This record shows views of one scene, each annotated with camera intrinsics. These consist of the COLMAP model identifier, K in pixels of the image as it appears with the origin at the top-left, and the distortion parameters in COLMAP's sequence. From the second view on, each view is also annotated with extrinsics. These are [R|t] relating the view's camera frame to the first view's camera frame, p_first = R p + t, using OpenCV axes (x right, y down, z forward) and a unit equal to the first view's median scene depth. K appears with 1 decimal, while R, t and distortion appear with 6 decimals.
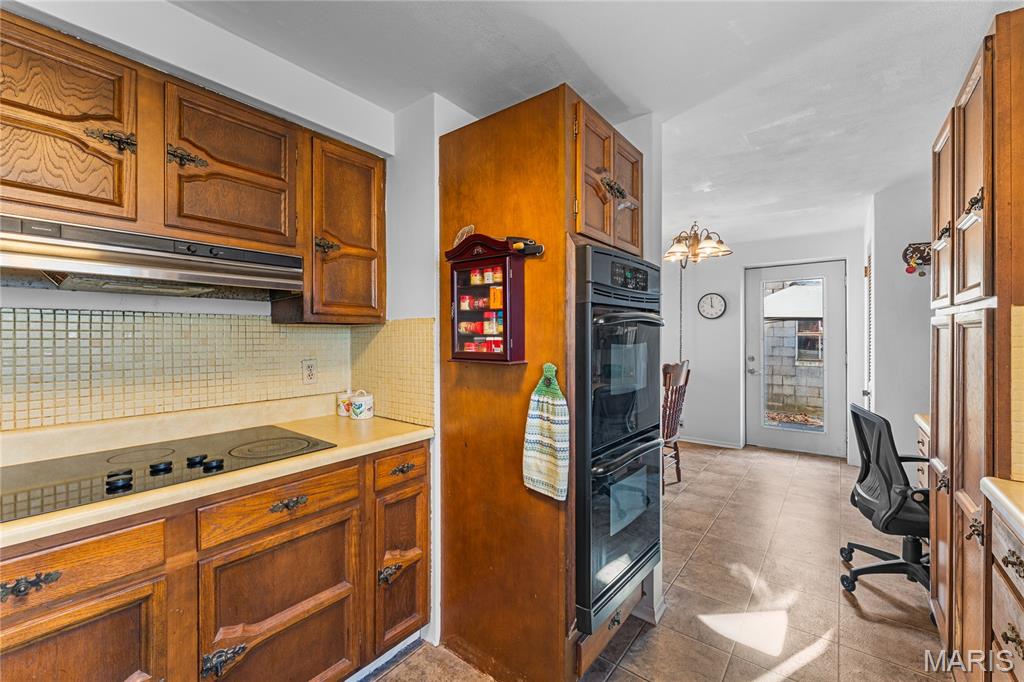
lens RADIAL K [[420.9, 0, 511.2], [0, 420.9, 338.0], [0, 0, 1]] dist [-0.000529, -0.000006]
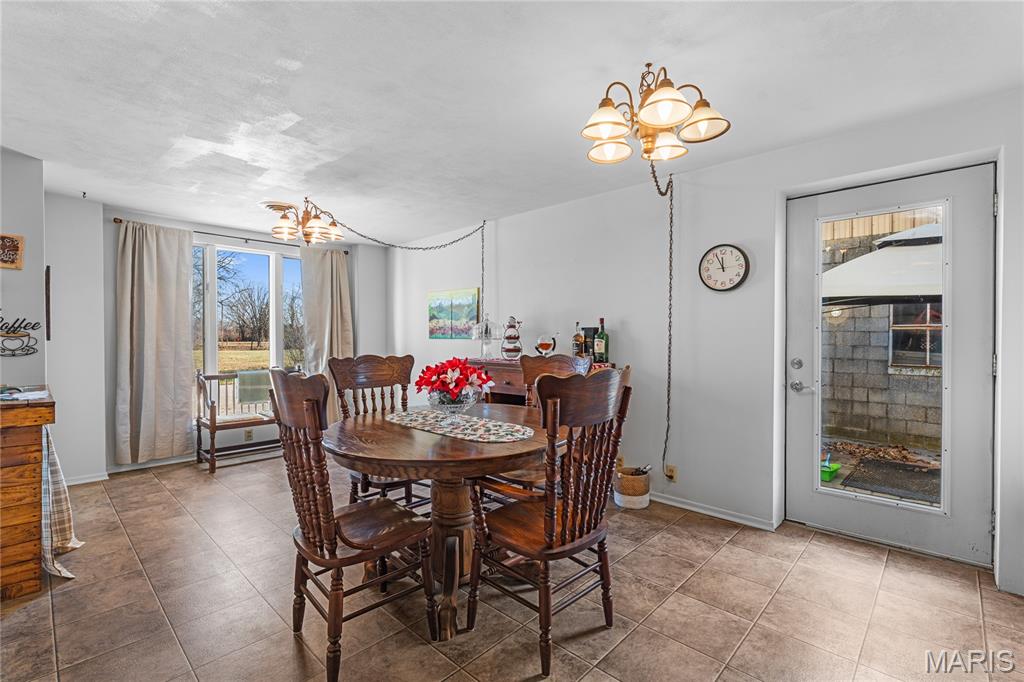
lens RADIAL K [[463.6, 0, 512.6], [0, 463.6, 342.0], [0, 0, 1]] dist [0.001677, 0.000041]
pose [[0.995750, 0.006239, -0.091889, 0.166629], [-0.005238, 0.999924, 0.011131, 0.010532], [0.091951, -0.010602, 0.995707, 0.237143]]
